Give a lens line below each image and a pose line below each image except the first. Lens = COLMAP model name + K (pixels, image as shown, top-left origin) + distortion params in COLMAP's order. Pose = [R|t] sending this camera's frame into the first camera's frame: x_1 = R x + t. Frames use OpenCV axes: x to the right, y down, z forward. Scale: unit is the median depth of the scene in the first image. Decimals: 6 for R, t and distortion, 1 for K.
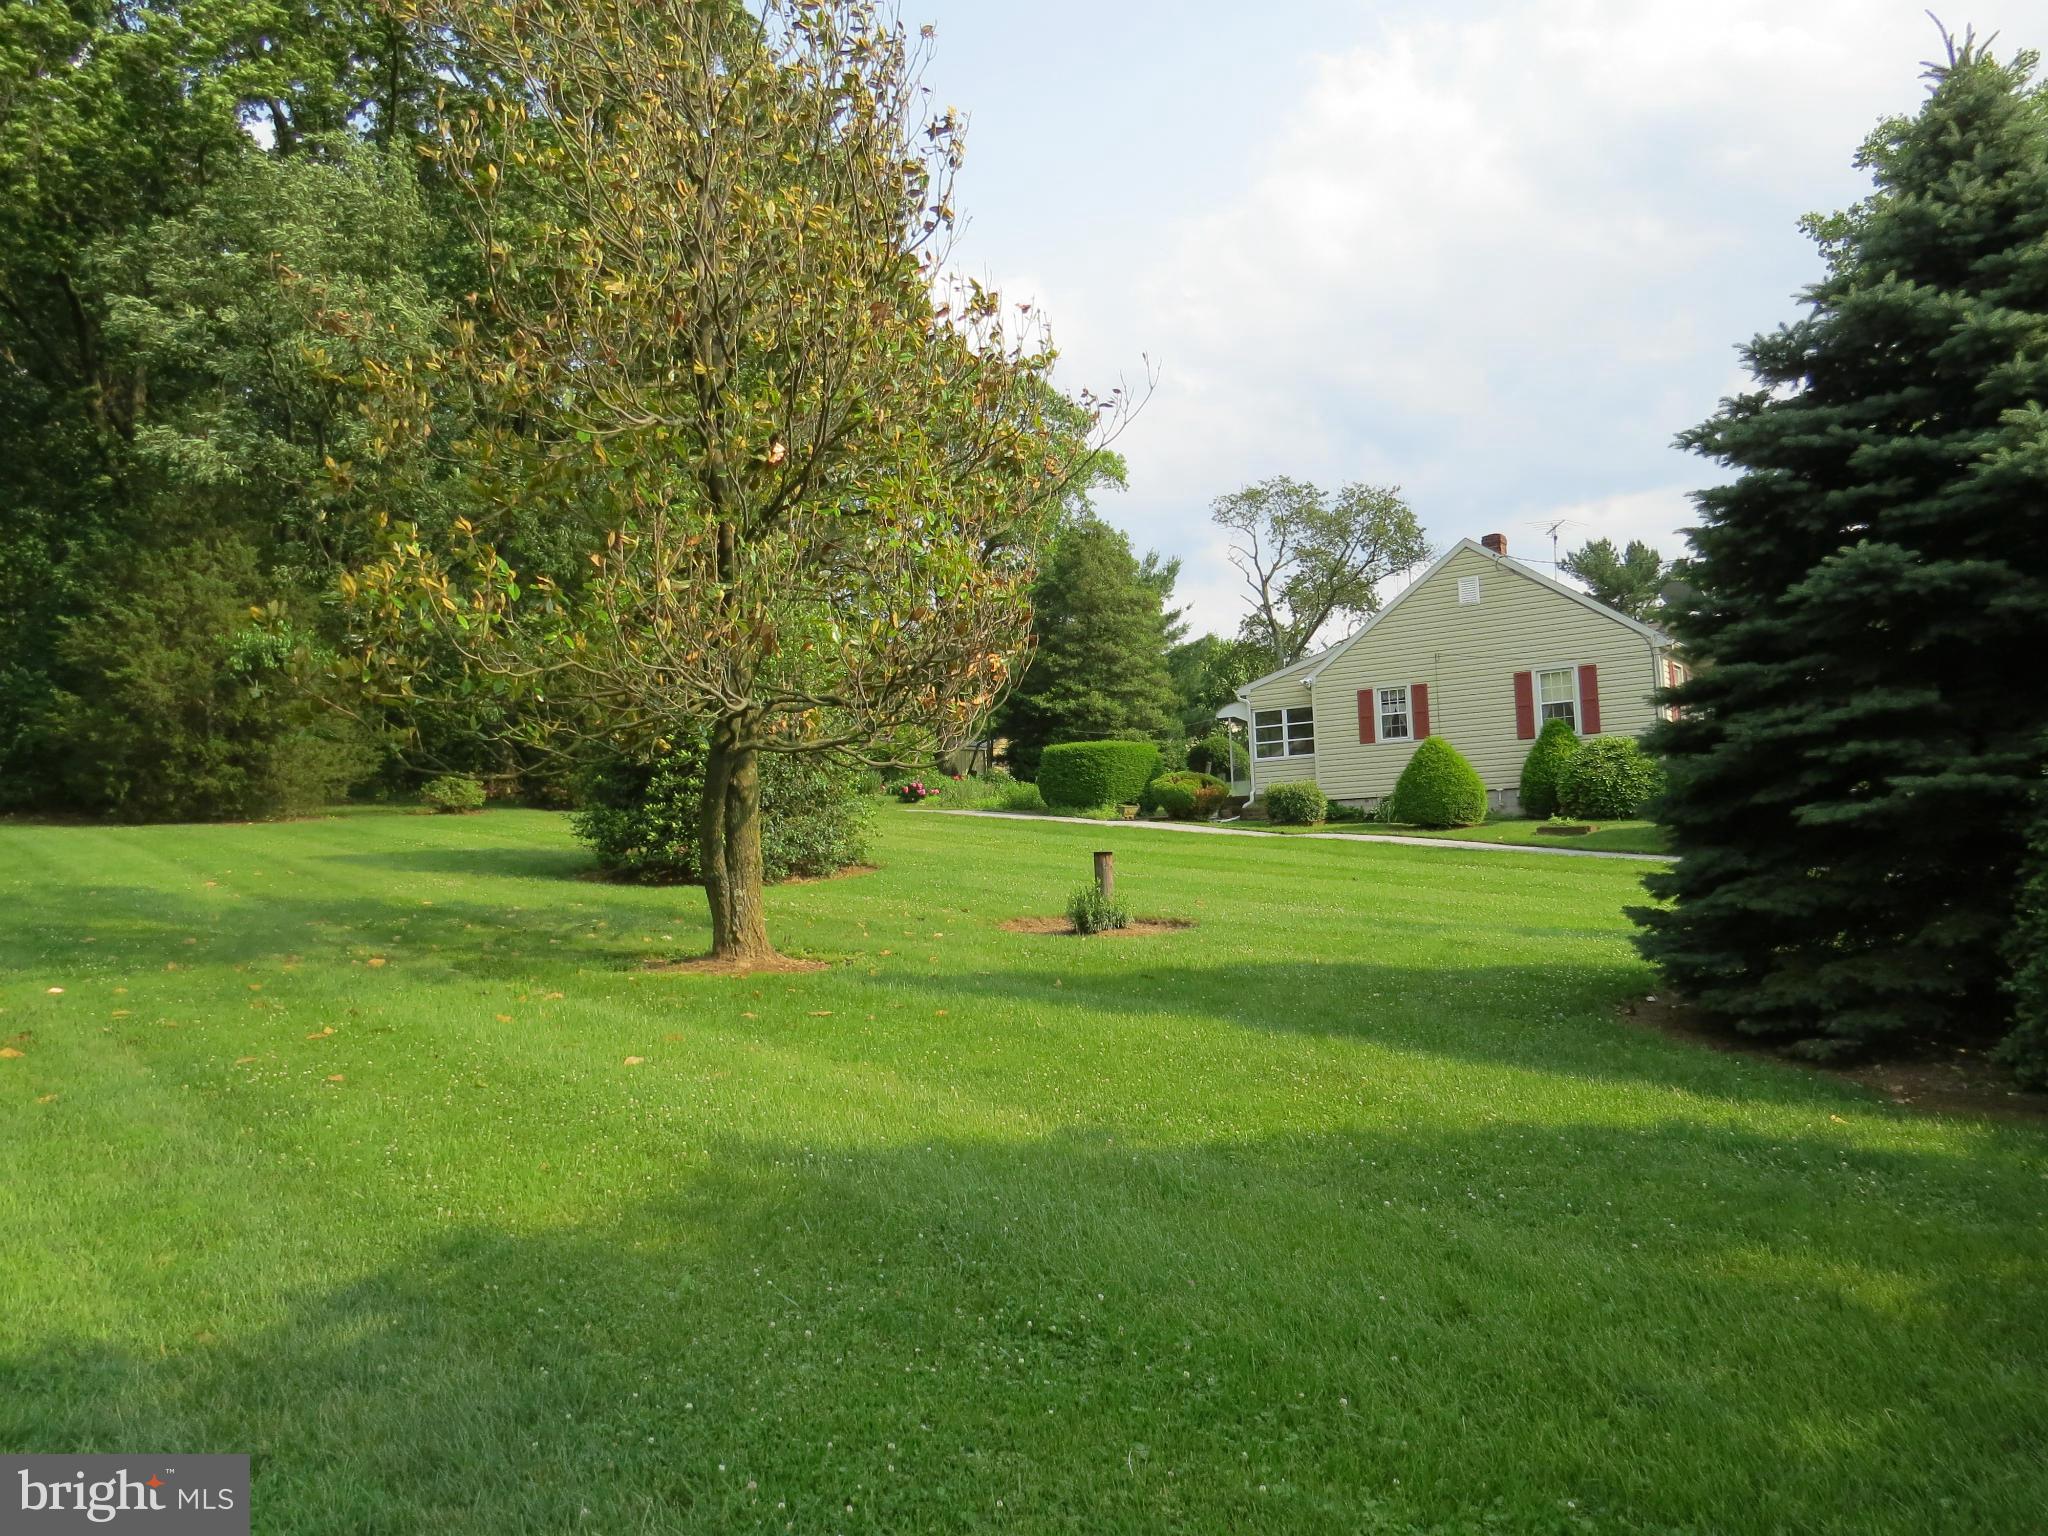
lens RADIAL K [[1453.0, 0, 1014.7], [0, 1453.0, 776.4], [0, 0, 1]] dist [-0.018448, 0.009308]
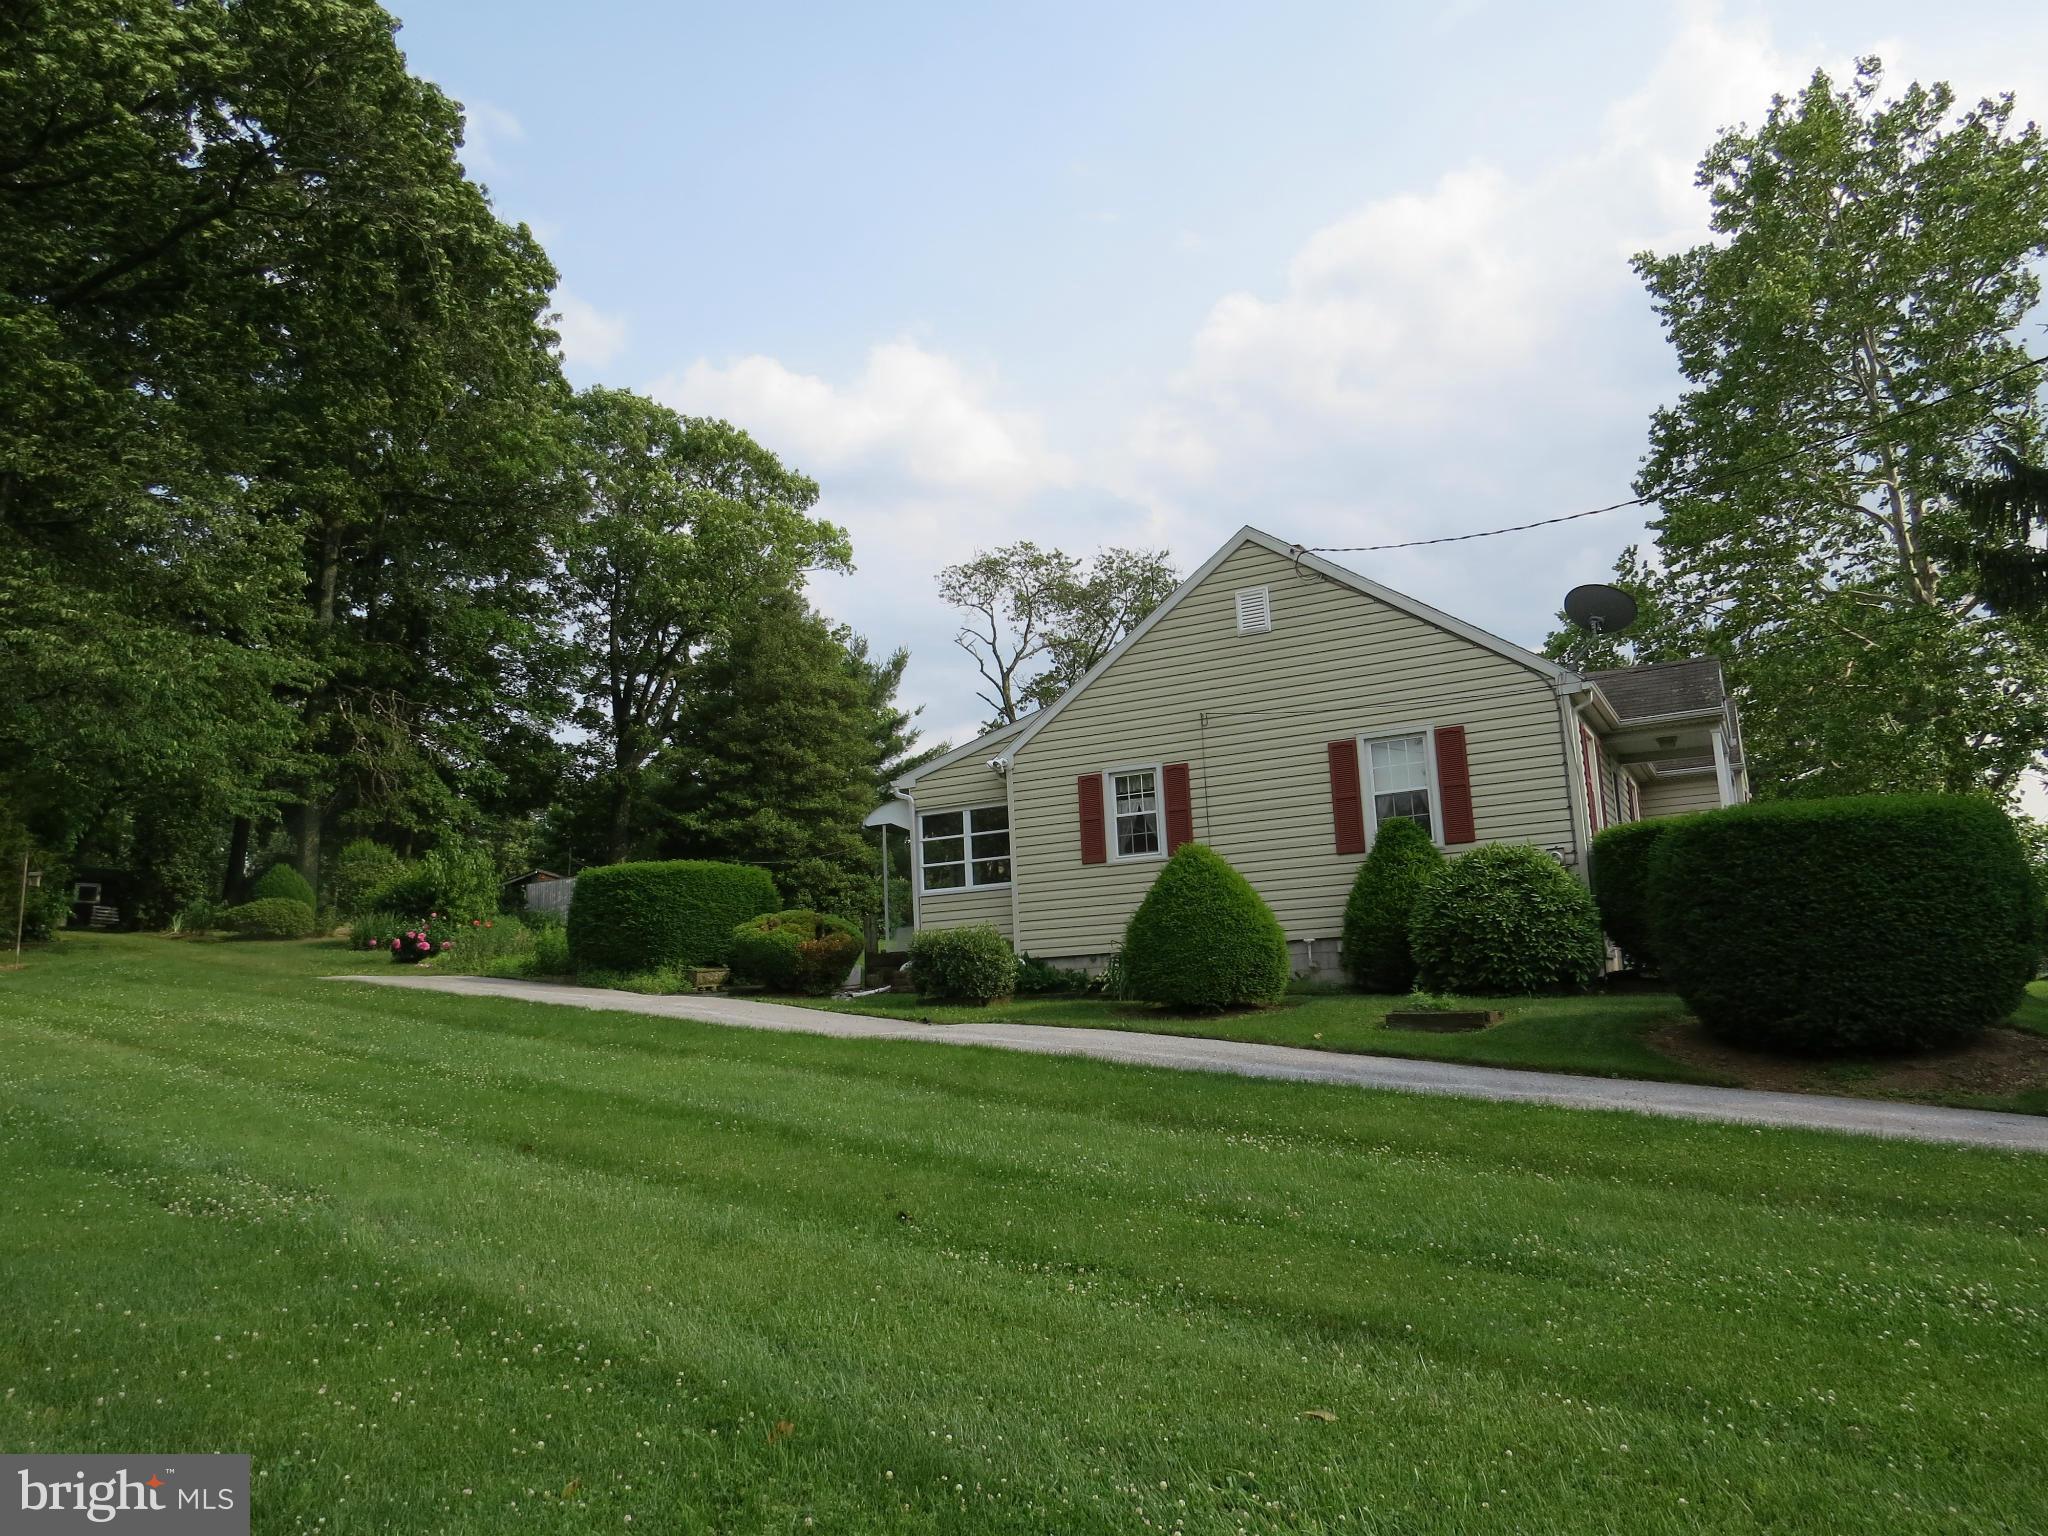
lens RADIAL K [[1453.0, 0, 1034.8], [0, 1453.0, 768.5], [0, 0, 1]] dist [-0.018448, 0.009308]
pose [[0.989241, 0.016095, 0.145407, 0.121418], [0.000165, 0.993807, -0.111123, 0.004579], [-0.146295, 0.109951, 0.983112, 0.378676]]
